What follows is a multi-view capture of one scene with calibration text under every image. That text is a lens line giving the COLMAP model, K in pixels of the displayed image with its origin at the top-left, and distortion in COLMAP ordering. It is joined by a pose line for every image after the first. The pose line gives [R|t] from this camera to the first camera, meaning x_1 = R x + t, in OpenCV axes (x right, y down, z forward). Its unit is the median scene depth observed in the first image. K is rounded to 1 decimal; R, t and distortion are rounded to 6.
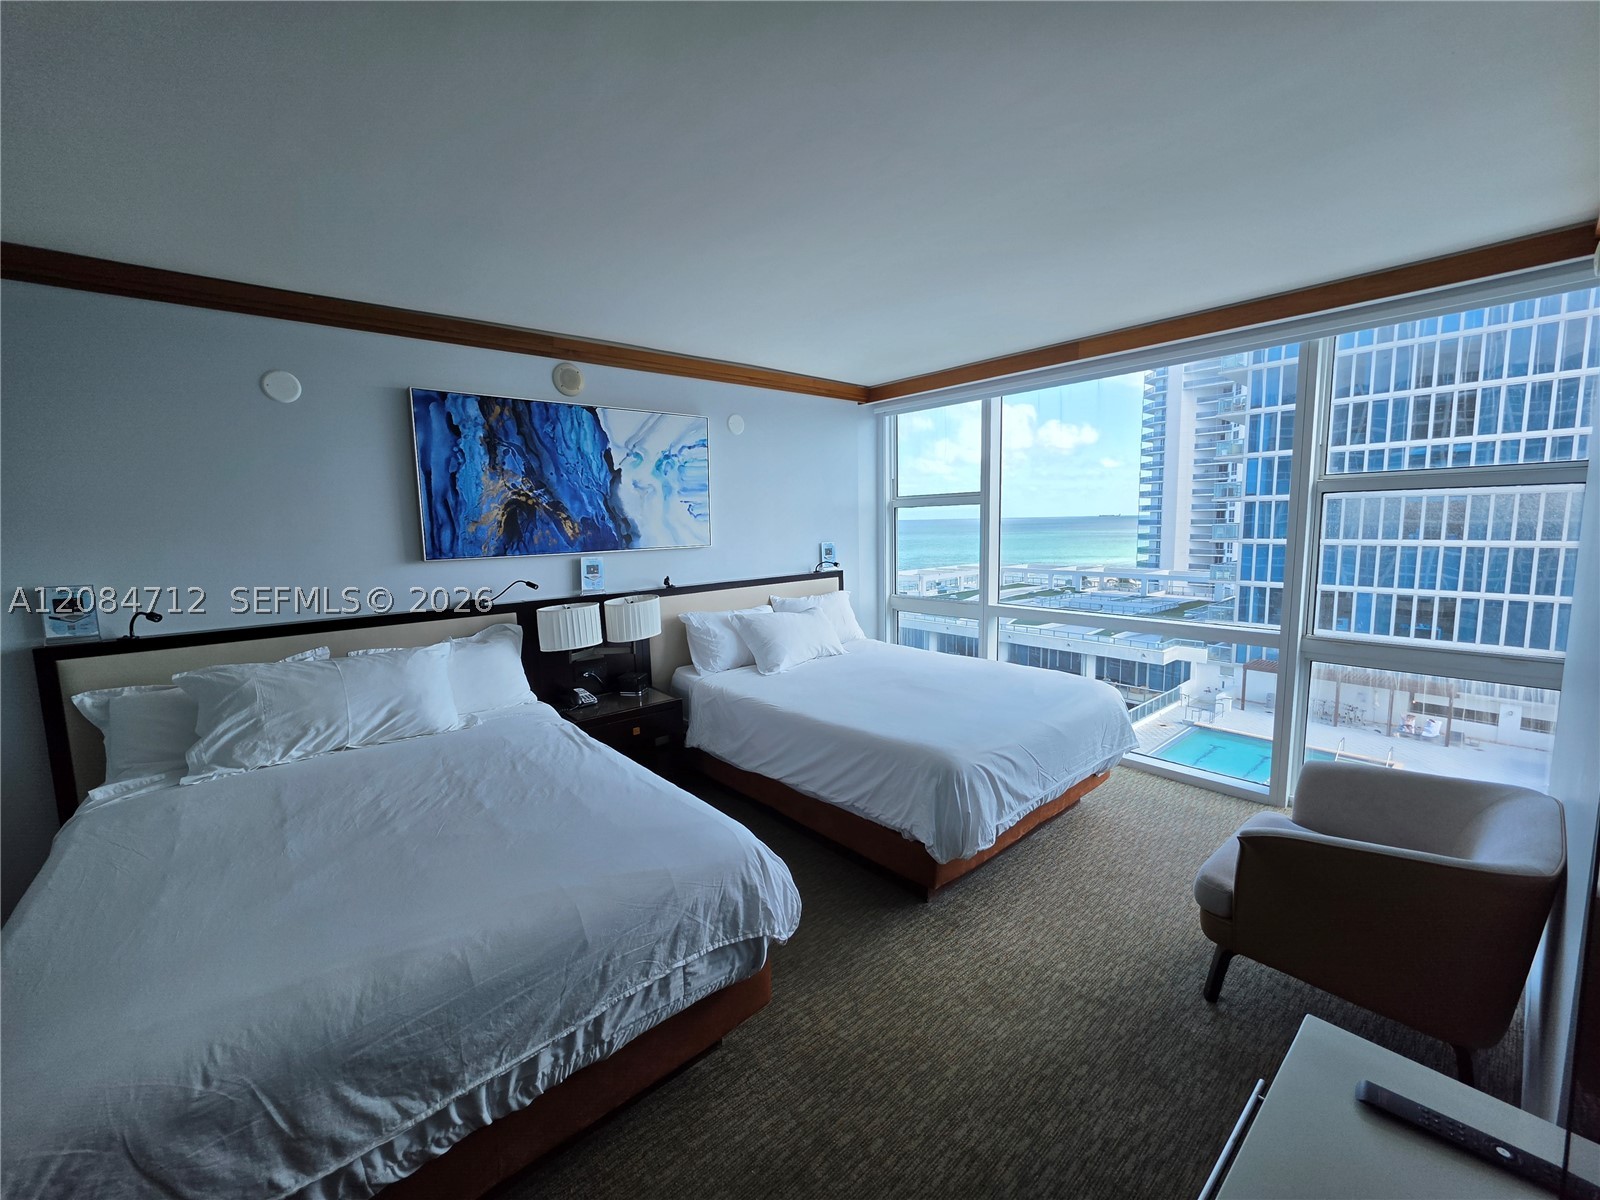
lens RADIAL K [[638.9, 0, 797.3], [0, 638.9, 593.5], [0, 0, 1]] dist [-0.003390, 0.000611]
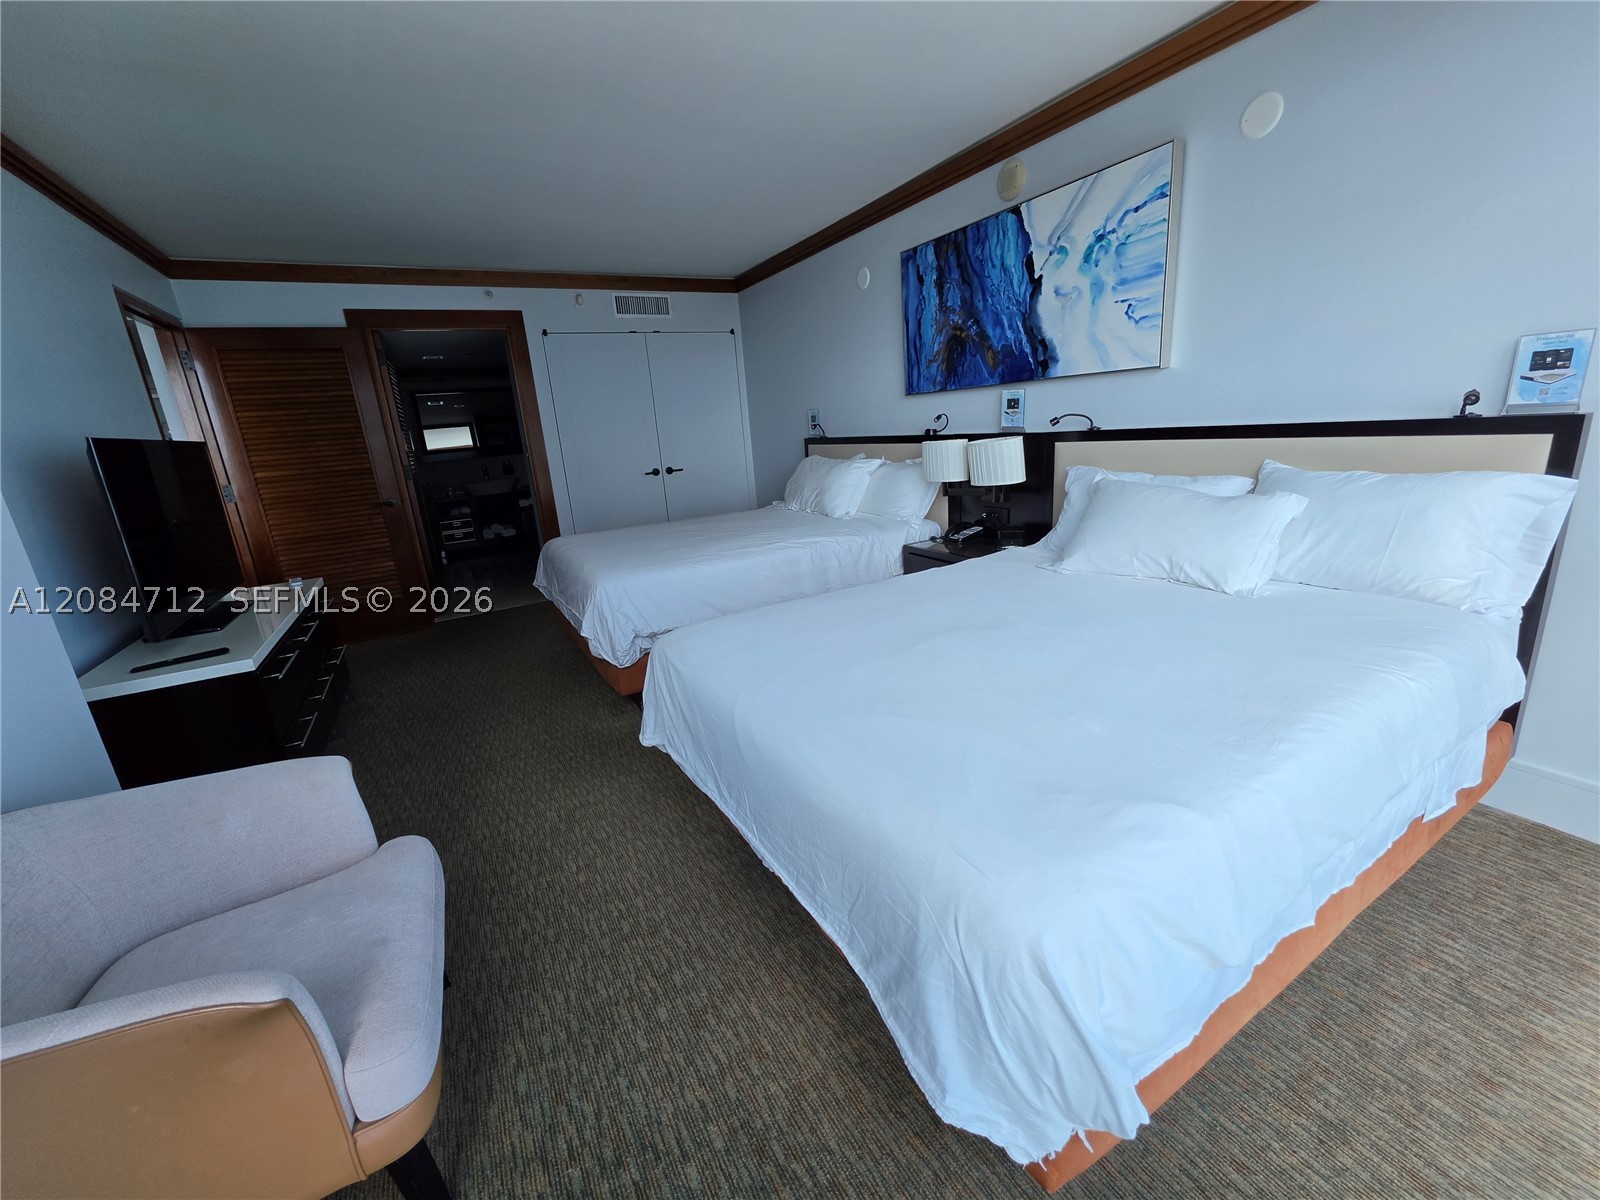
lens RADIAL K [[638.9, 0, 797.3], [0, 638.9, 593.5], [0, 0, 1]] dist [-0.003390, 0.000611]
pose [[-0.186742, 0.292465, -0.937865, 0.680188], [-0.033893, 0.952173, 0.303675, -0.046902], [0.981824, 0.088496, -0.167898, 0.890602]]
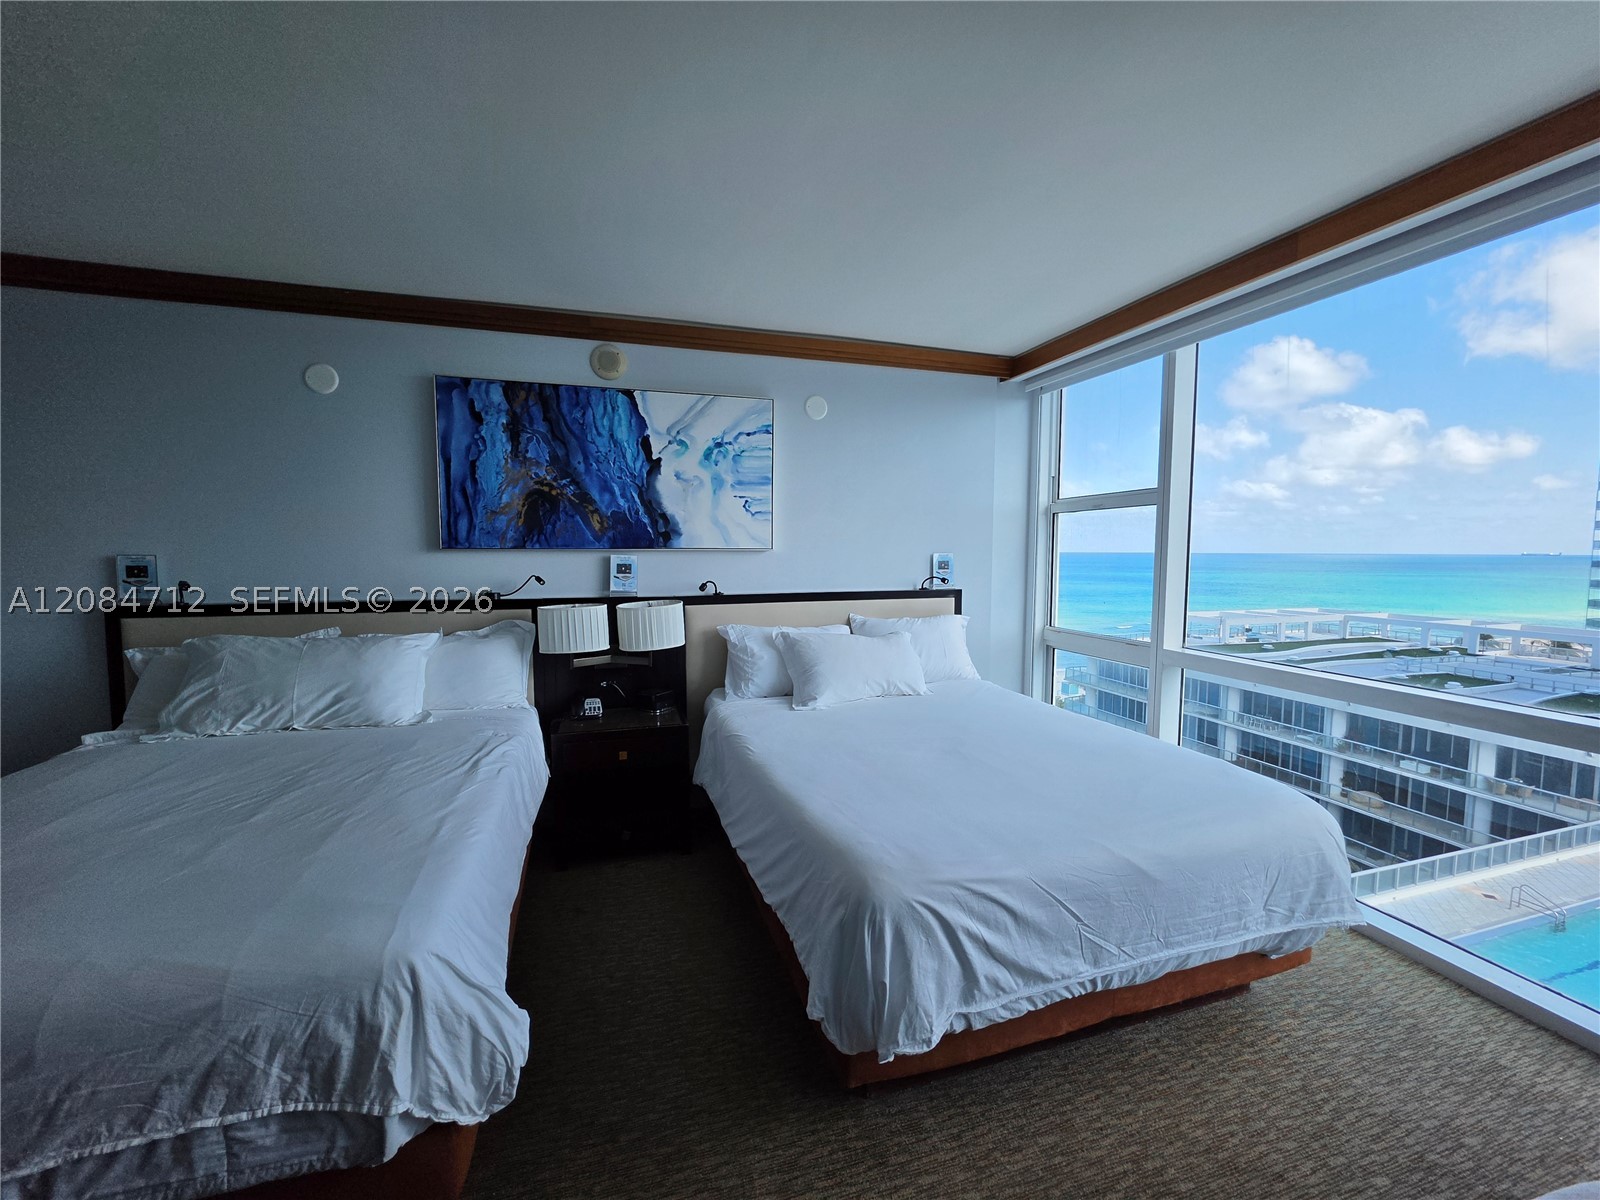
lens RADIAL K [[638.9, 0, 797.3], [0, 638.9, 593.5], [0, 0, 1]] dist [-0.003390, 0.000611]
pose [[0.916827, 0.051546, -0.395942, 0.270139], [-0.067900, 0.997316, -0.027390, 0.005514], [0.393468, 0.051996, 0.917867, 0.271566]]
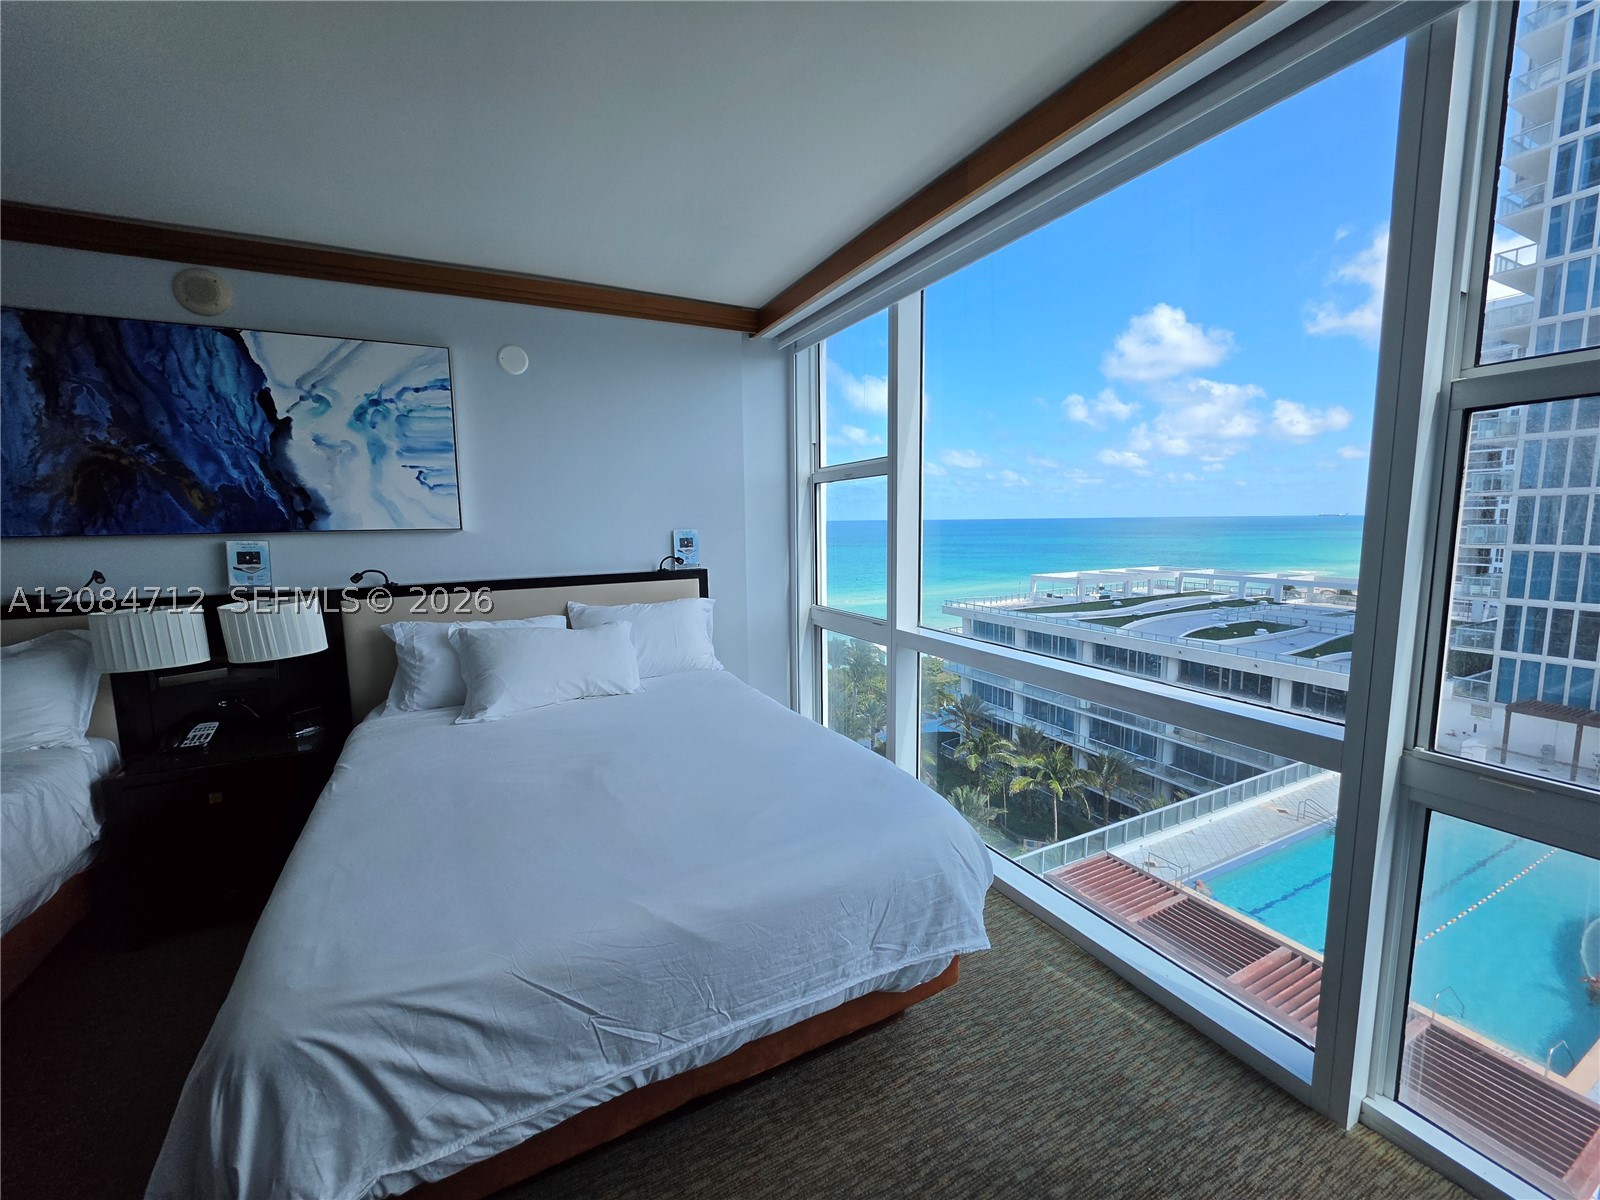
lens RADIAL K [[638.9, 0, 797.3], [0, 638.9, 593.5], [0, 0, 1]] dist [-0.003390, 0.000611]
pose [[0.970569, 0.036108, -0.238101, 0.463061], [-0.034961, 0.999348, 0.009038, -0.026234], [0.238272, -0.000448, 0.971198, 0.455582]]
